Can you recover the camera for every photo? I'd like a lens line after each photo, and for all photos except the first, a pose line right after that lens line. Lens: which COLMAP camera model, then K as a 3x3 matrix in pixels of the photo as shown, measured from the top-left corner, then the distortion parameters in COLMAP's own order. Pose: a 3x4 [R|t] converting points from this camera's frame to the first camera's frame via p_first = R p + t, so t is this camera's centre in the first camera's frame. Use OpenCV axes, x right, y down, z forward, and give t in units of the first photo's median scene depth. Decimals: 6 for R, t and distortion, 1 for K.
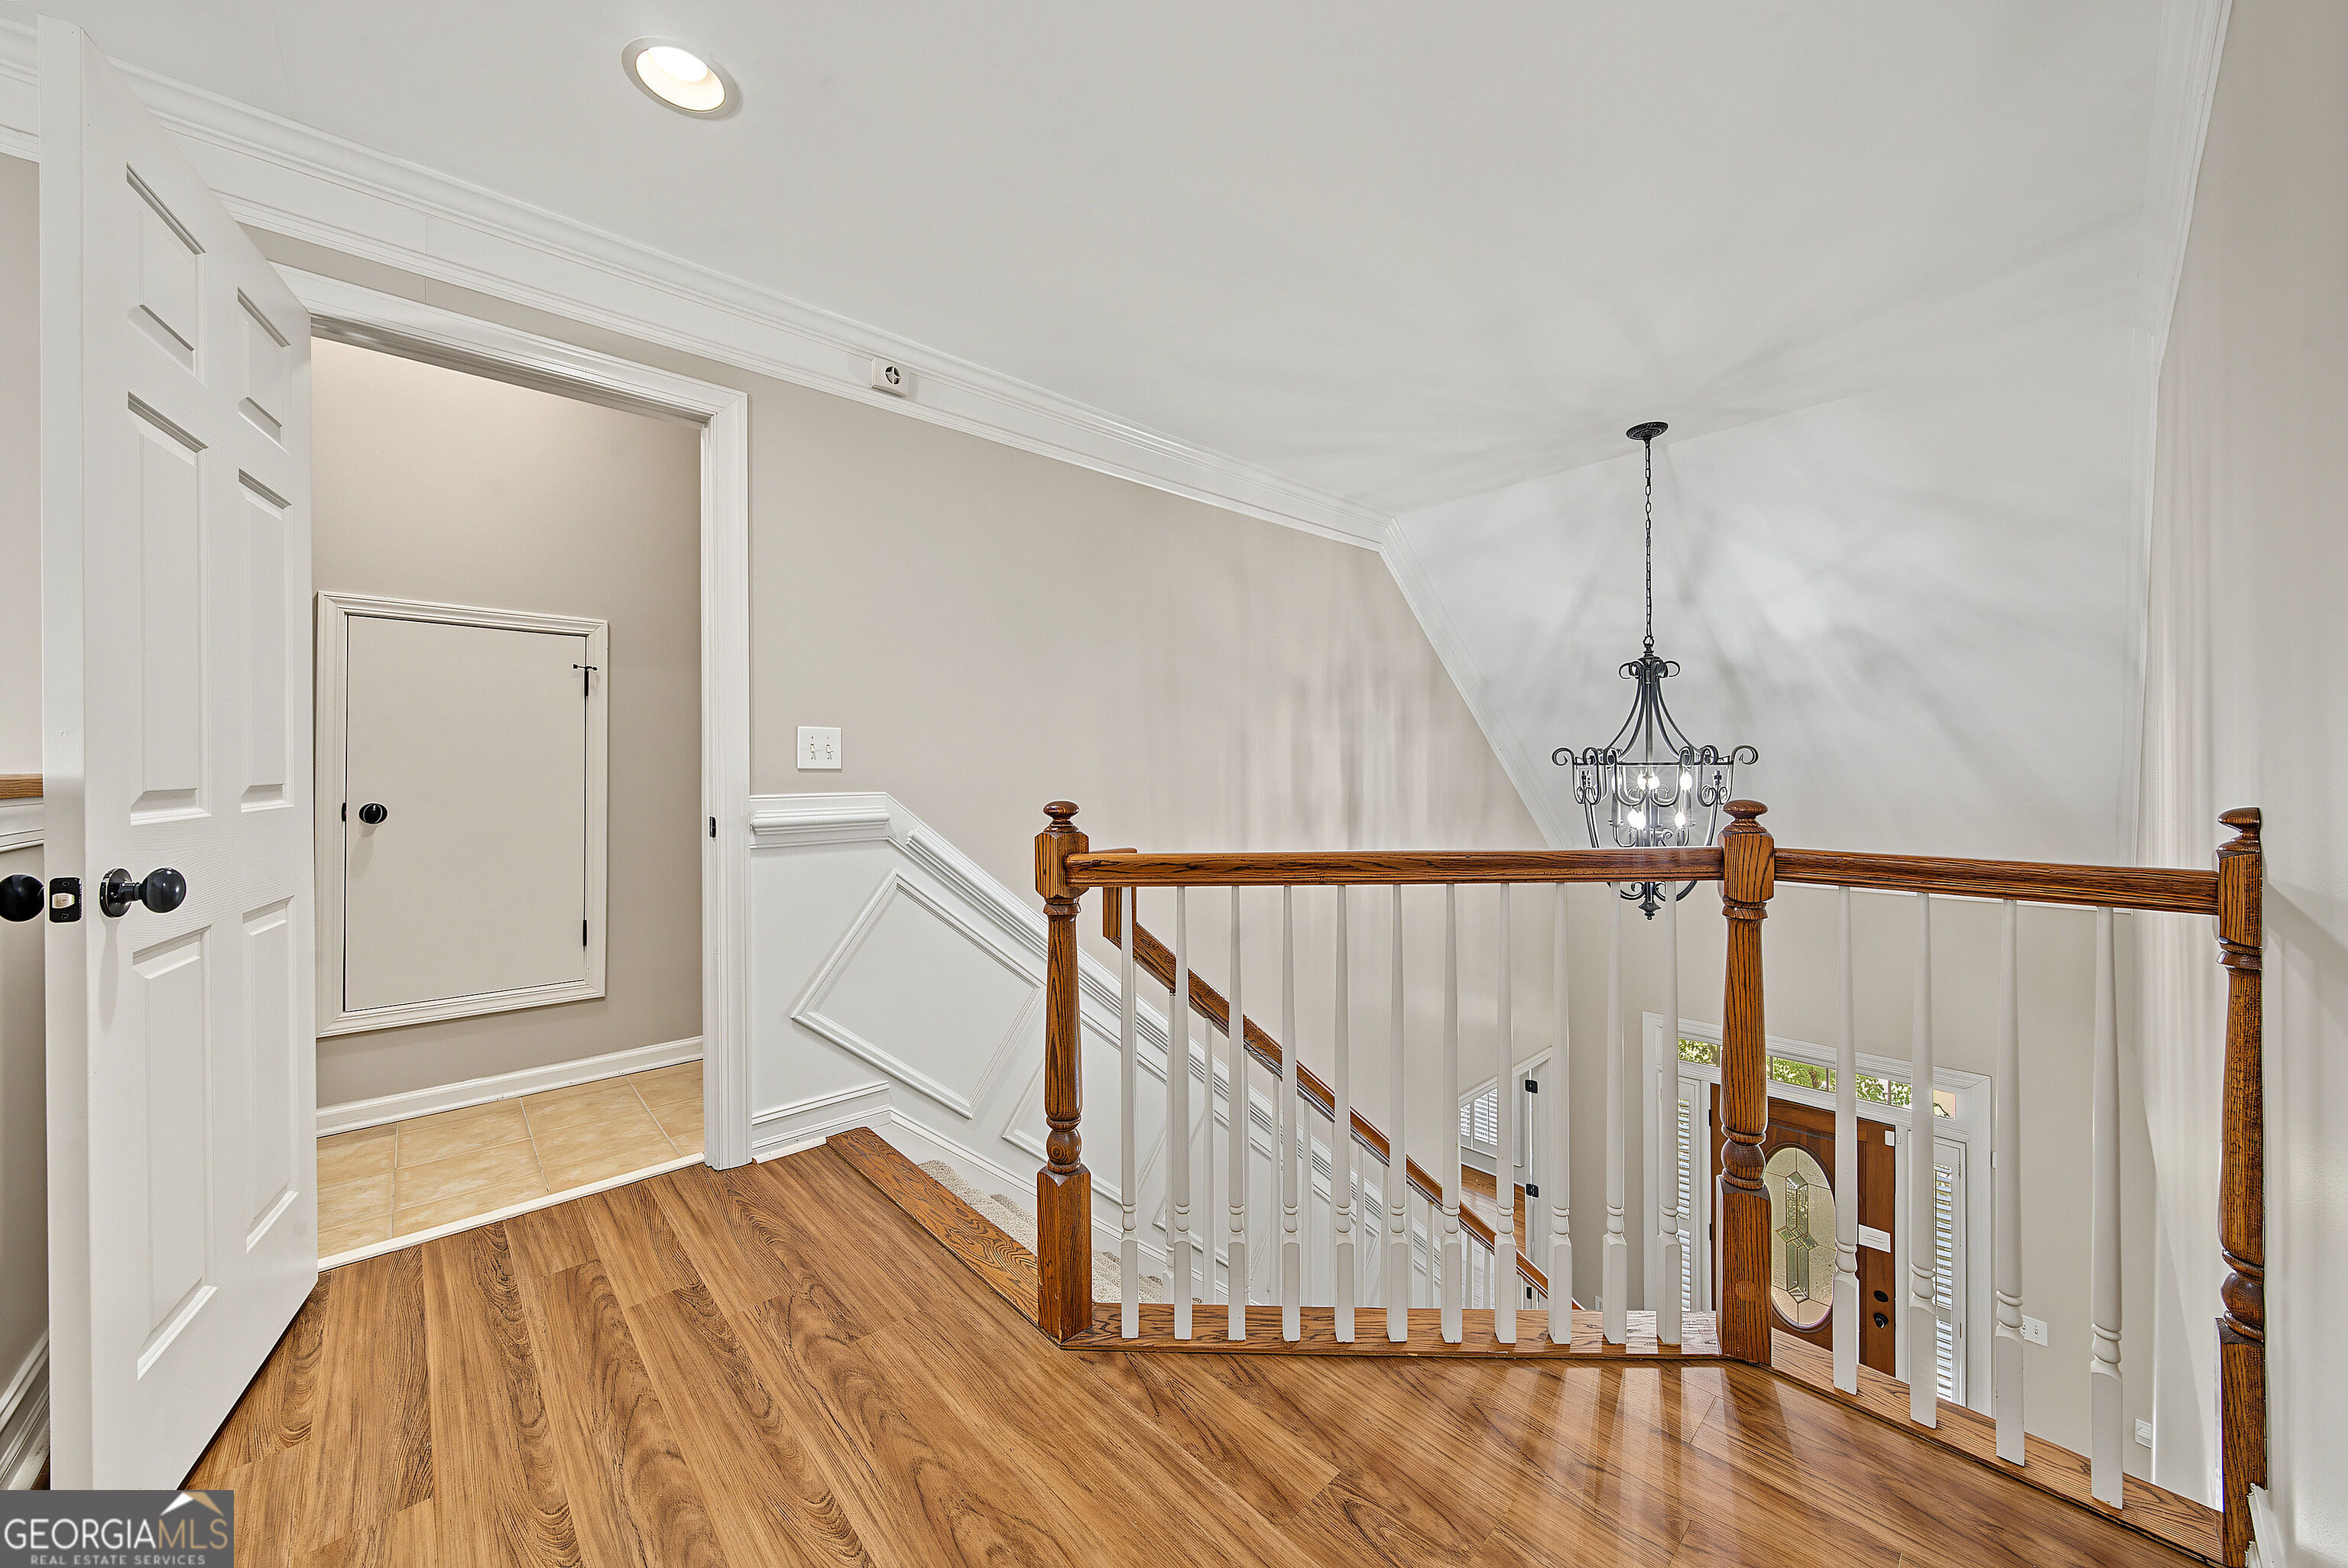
lens RADIAL K [[824.6, 0, 1162.5], [0, 824.6, 764.1], [0, 0, 1]] dist [-0.001613, -0.000126]
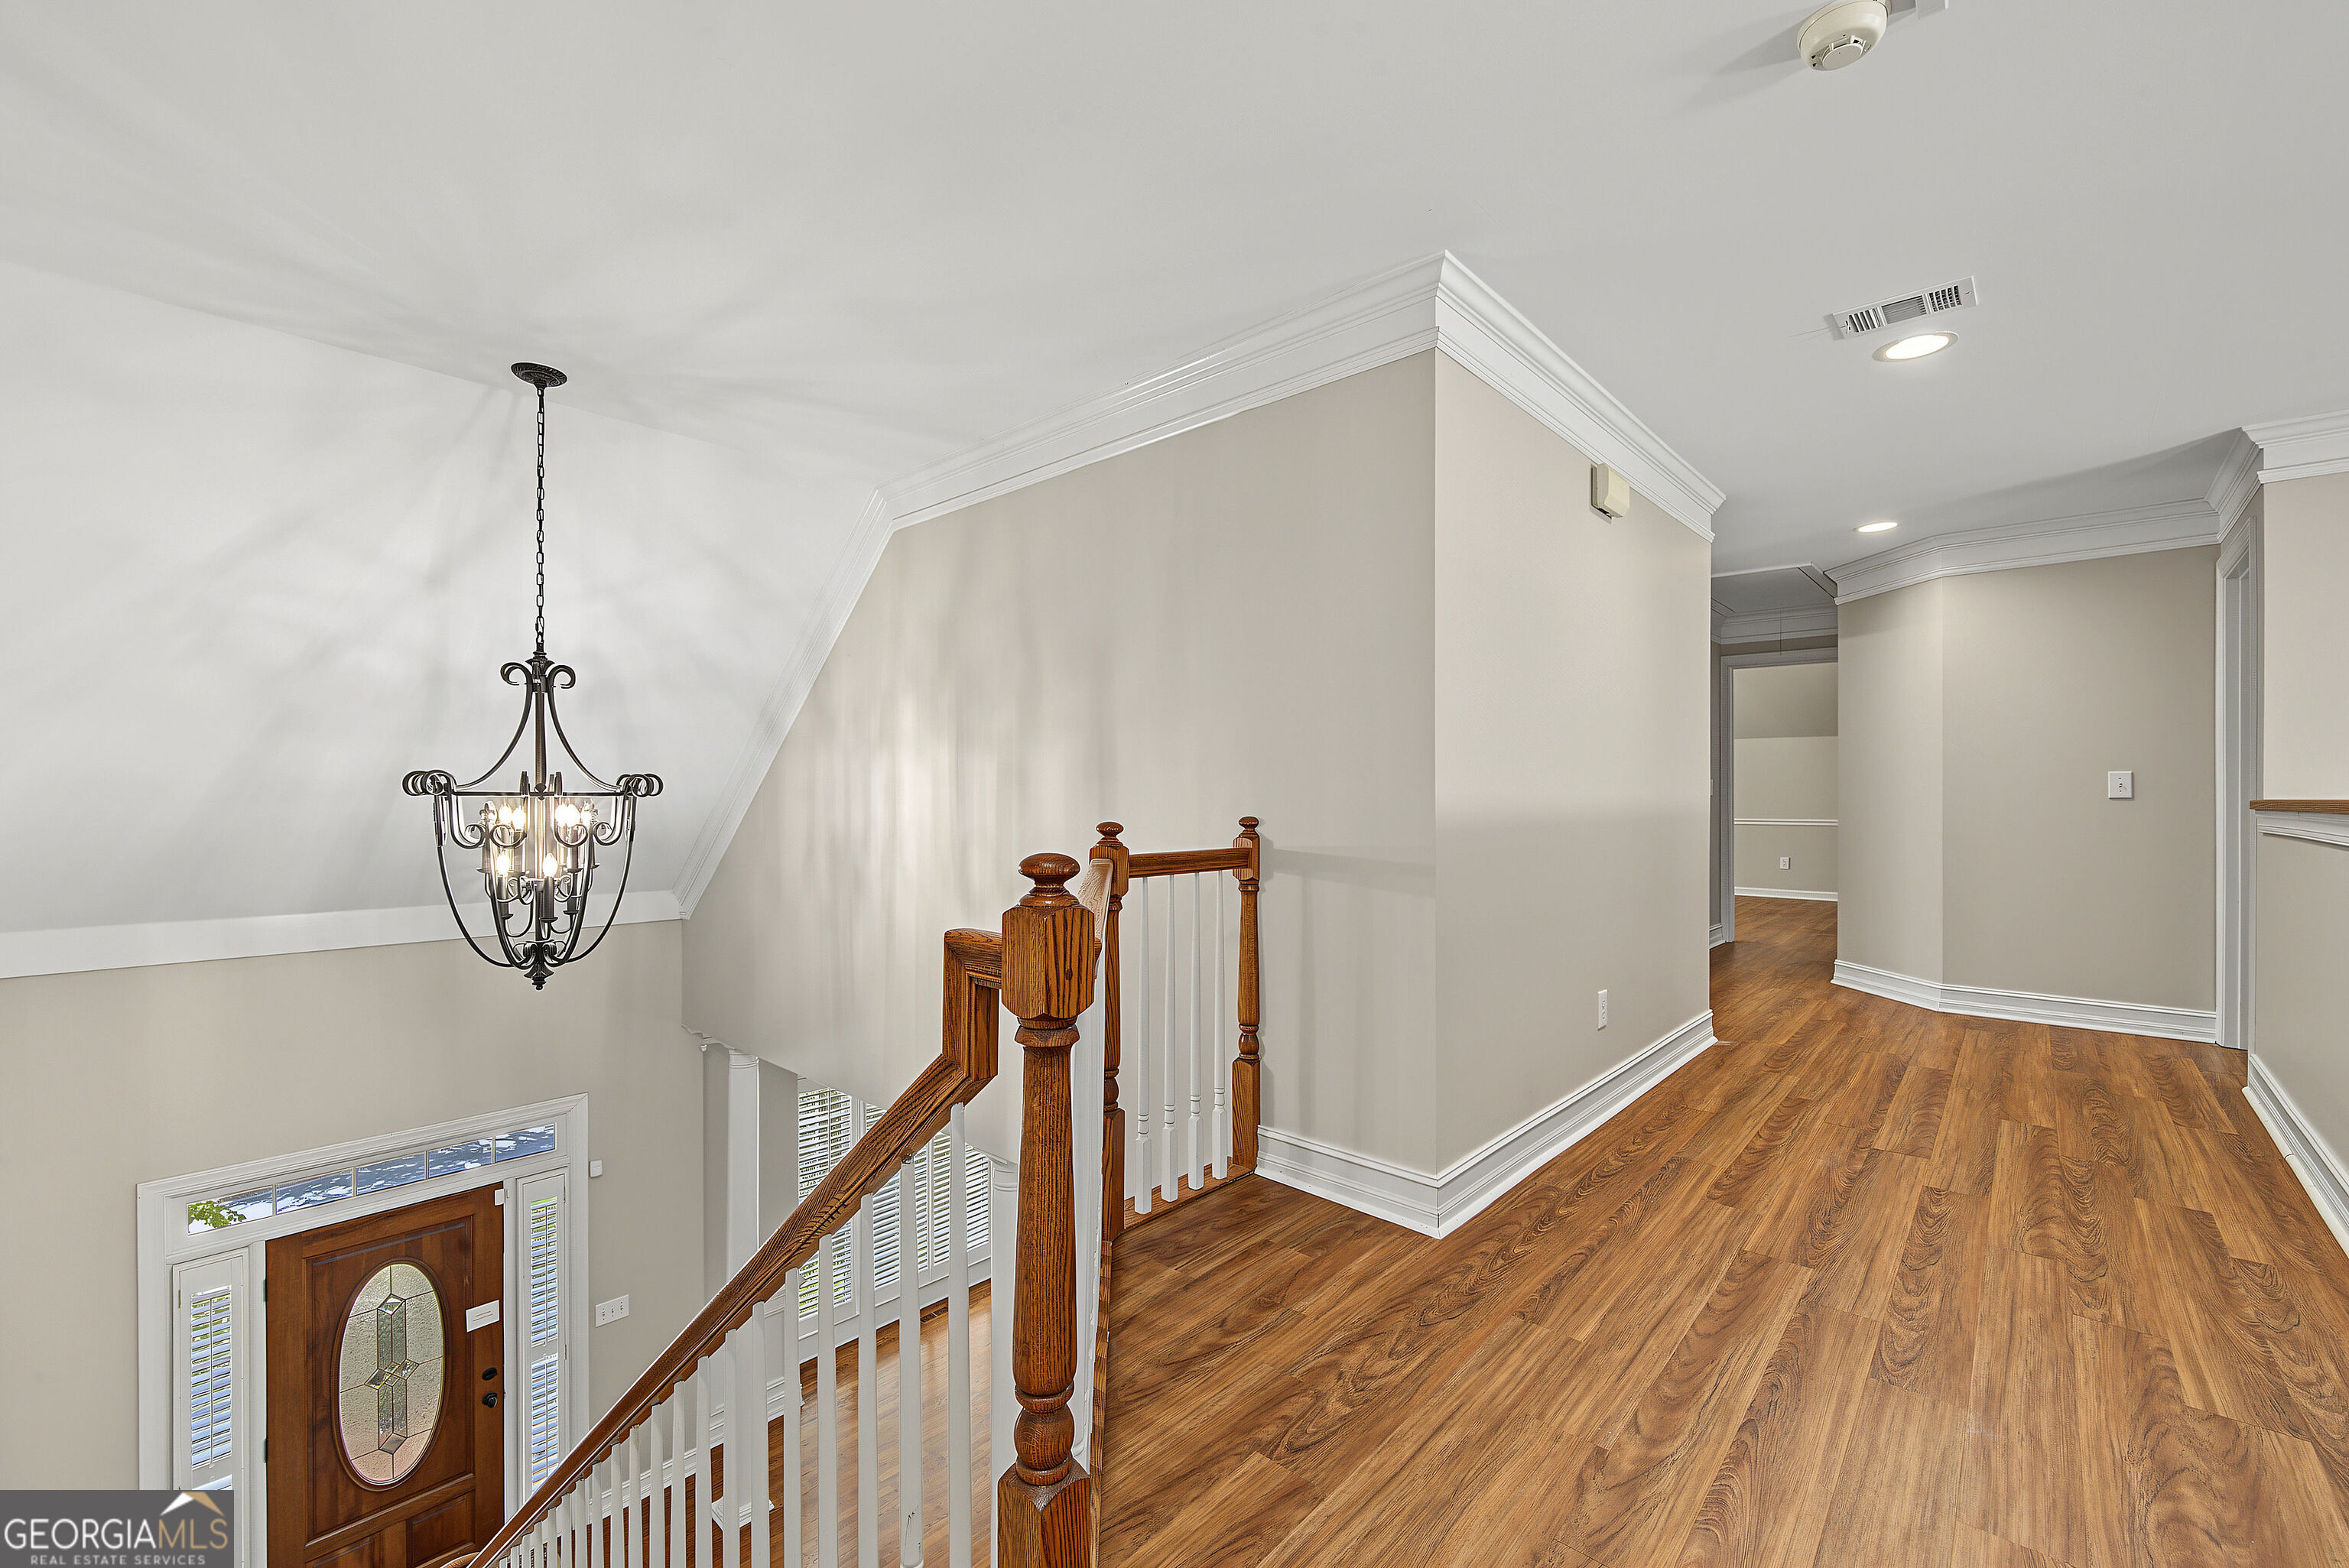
lens RADIAL K [[974.5, 0, 1180.6], [0, 974.5, 796.2], [0, 0, 1]] dist [-0.003924, -0.000260]
pose [[-0.100784, 0.005364, 0.994894, -0.933051], [-0.005506, 0.999967, -0.005950, 0.009630], [-0.994893, -0.006078, -0.100751, 1.101510]]
